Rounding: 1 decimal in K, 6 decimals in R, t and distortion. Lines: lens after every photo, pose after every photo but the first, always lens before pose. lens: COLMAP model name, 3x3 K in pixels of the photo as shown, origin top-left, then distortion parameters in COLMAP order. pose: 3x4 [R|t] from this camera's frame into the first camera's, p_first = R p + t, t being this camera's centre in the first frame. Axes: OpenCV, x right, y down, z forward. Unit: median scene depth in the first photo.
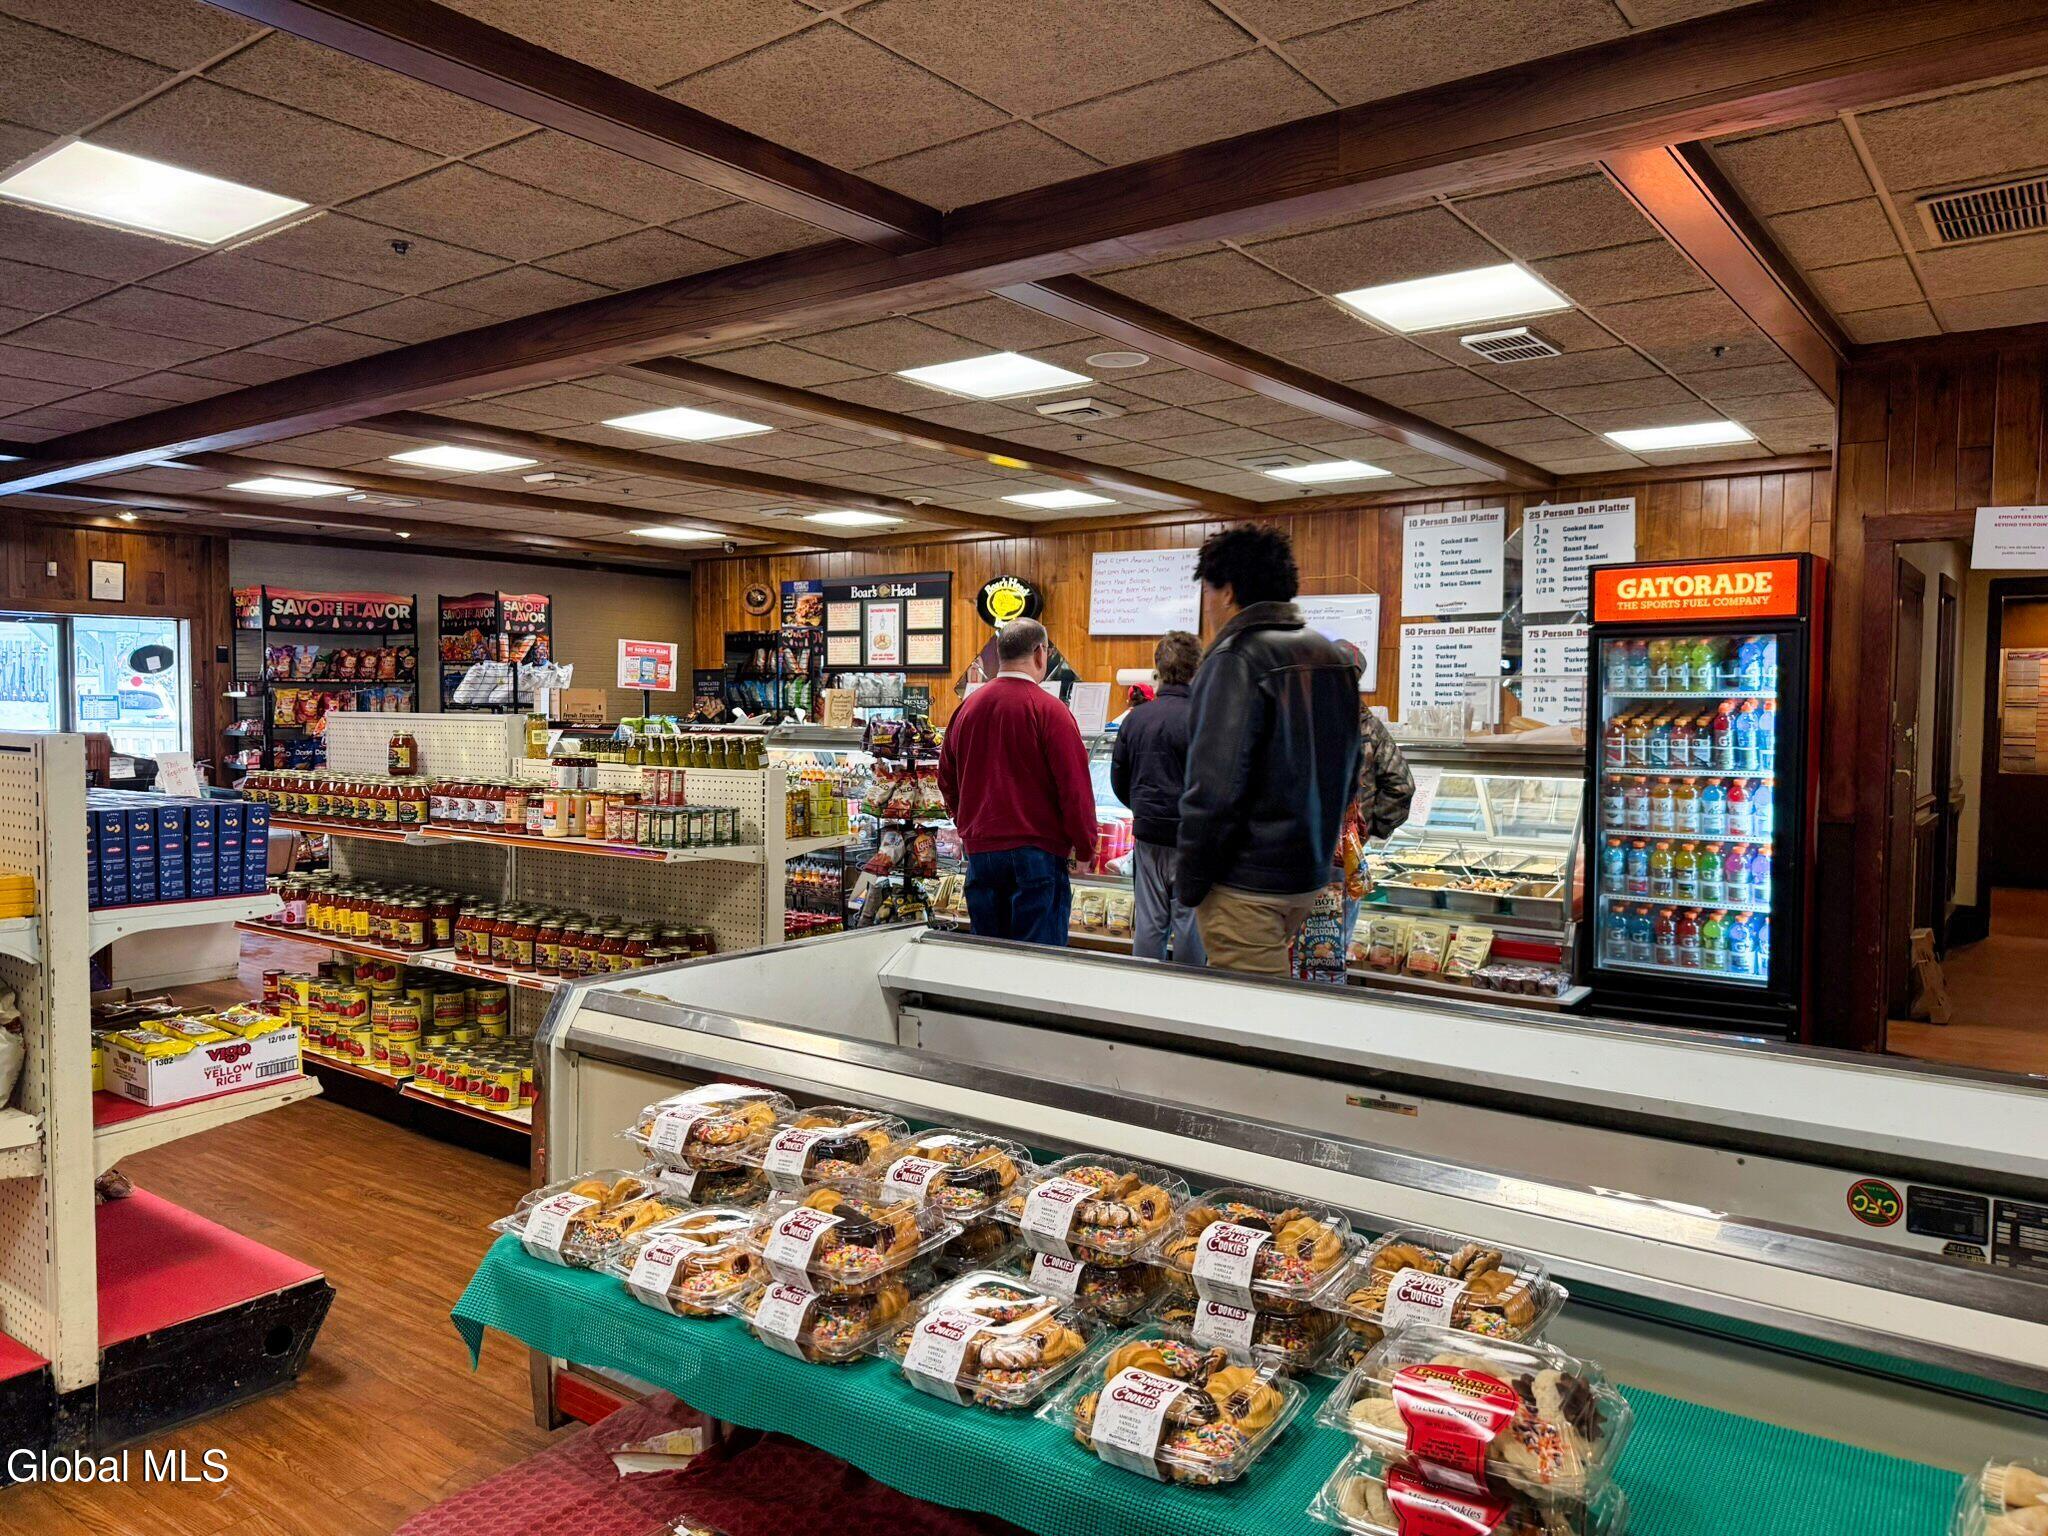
lens RADIAL K [[1451.7, 0, 1024.0], [0, 1451.7, 768.0], [0, 0, 1]] dist [0.000653, 0.000445]
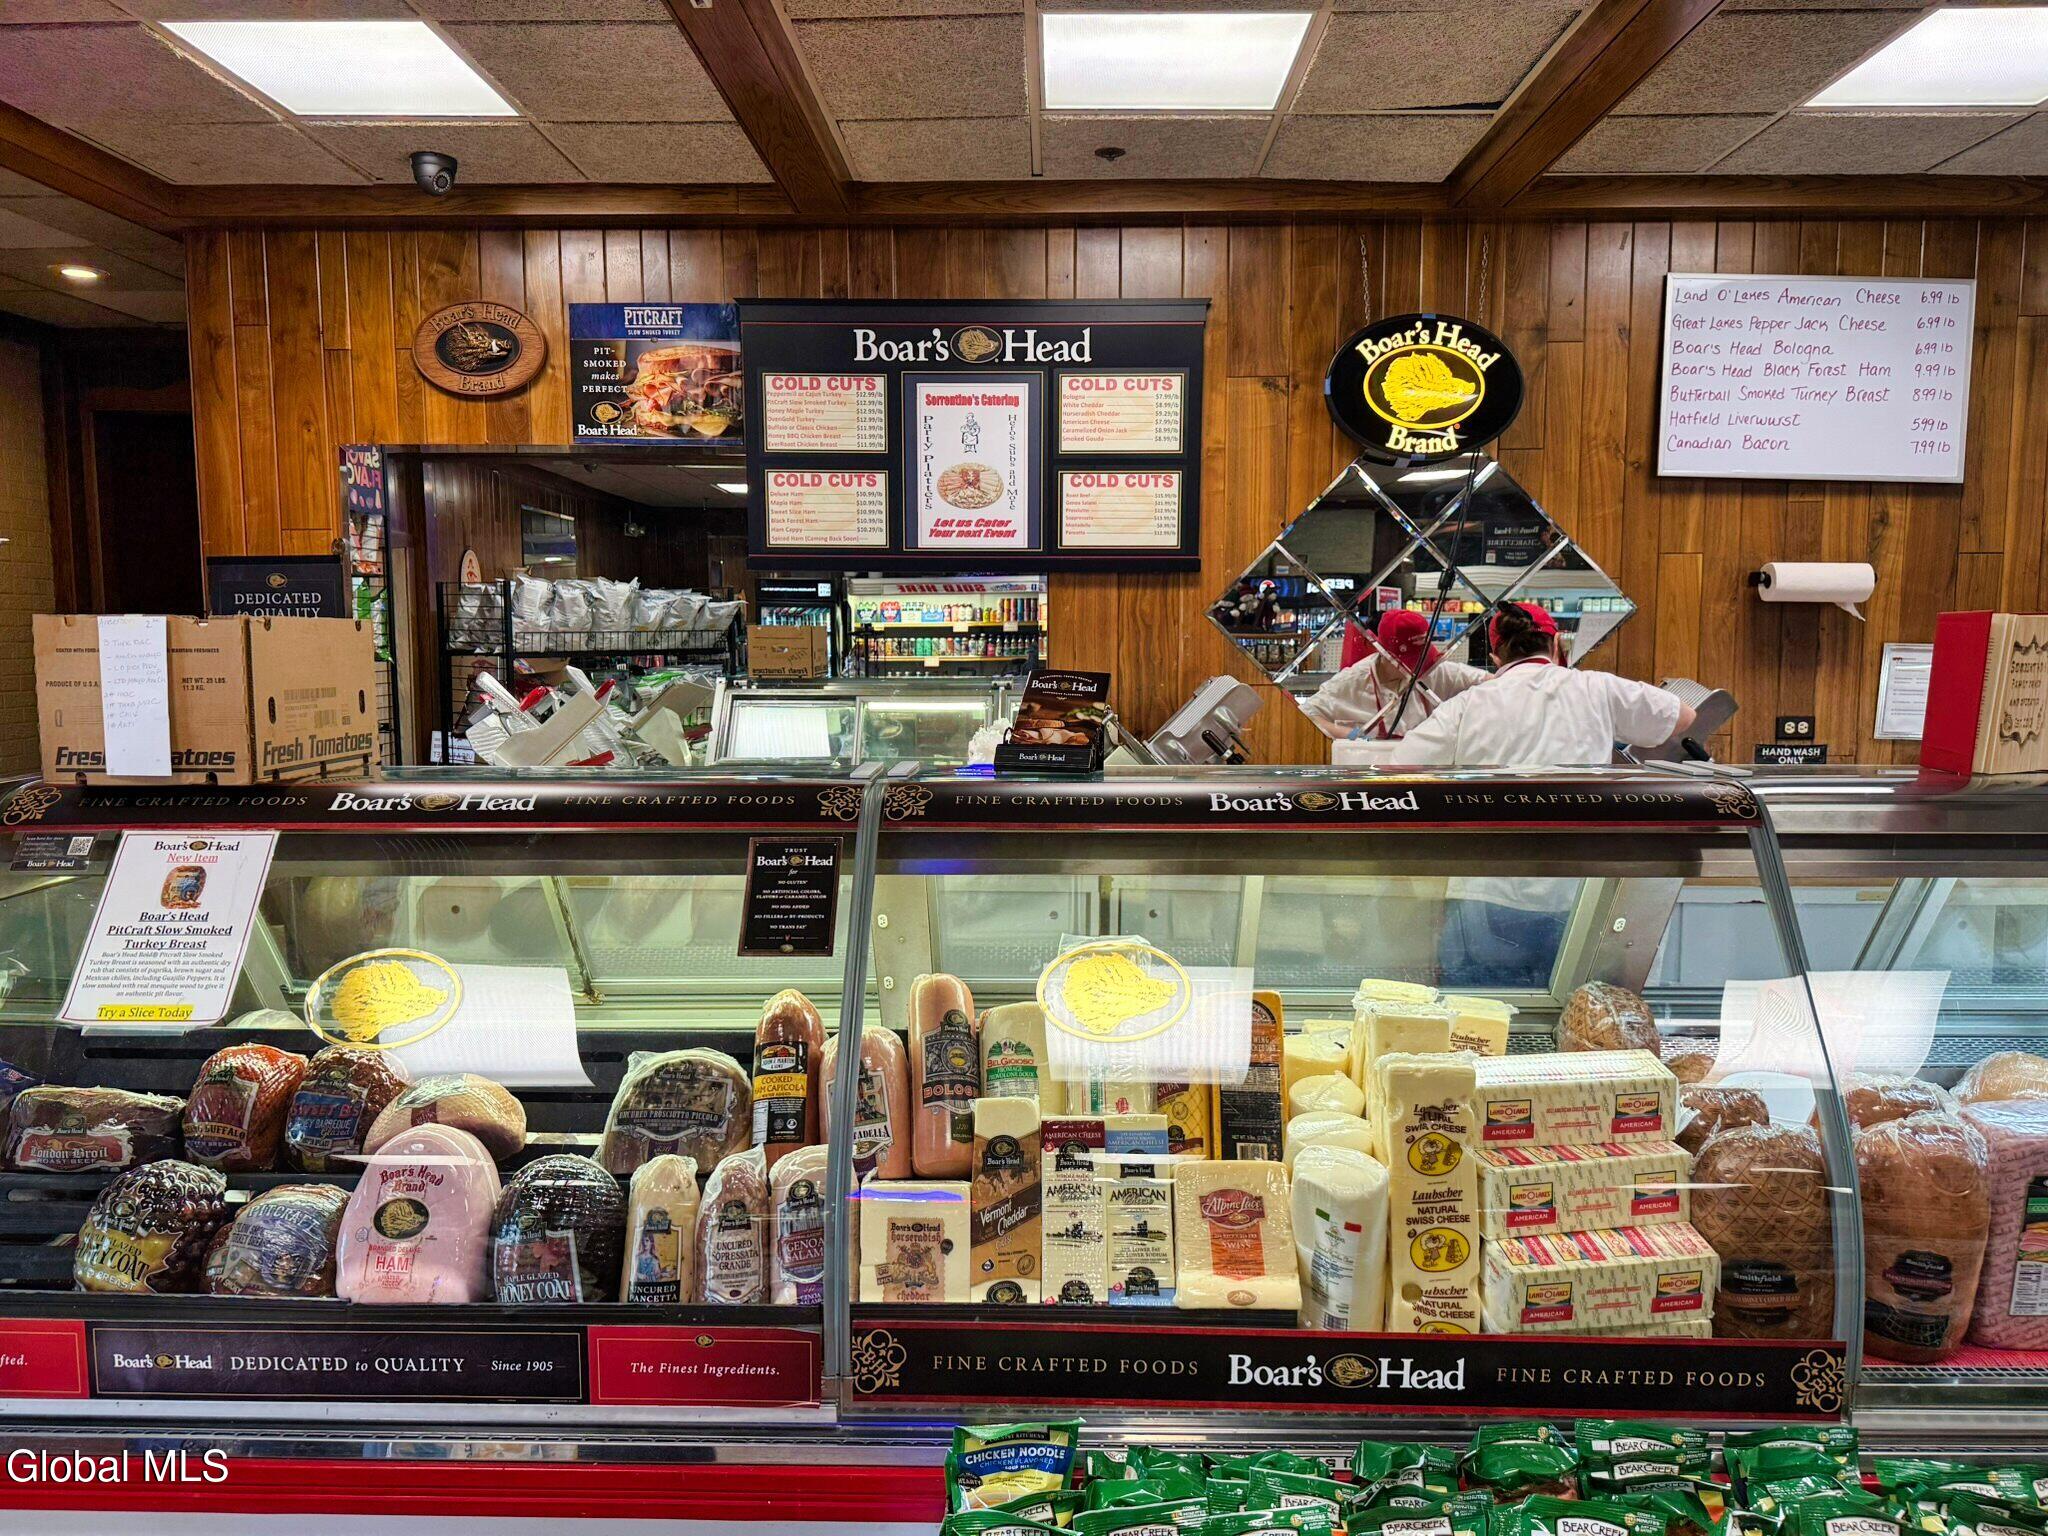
lens RADIAL K [[1429.8, 0, 1021.8], [0, 1429.8, 791.1], [0, 0, 1]] dist [0.084053, -0.081159]
pose [[0.820622, -0.070106, 0.567154, -0.306166], [0.030908, 0.996439, 0.078449, -0.037887], [-0.570634, -0.046848, 0.819867, 0.696032]]
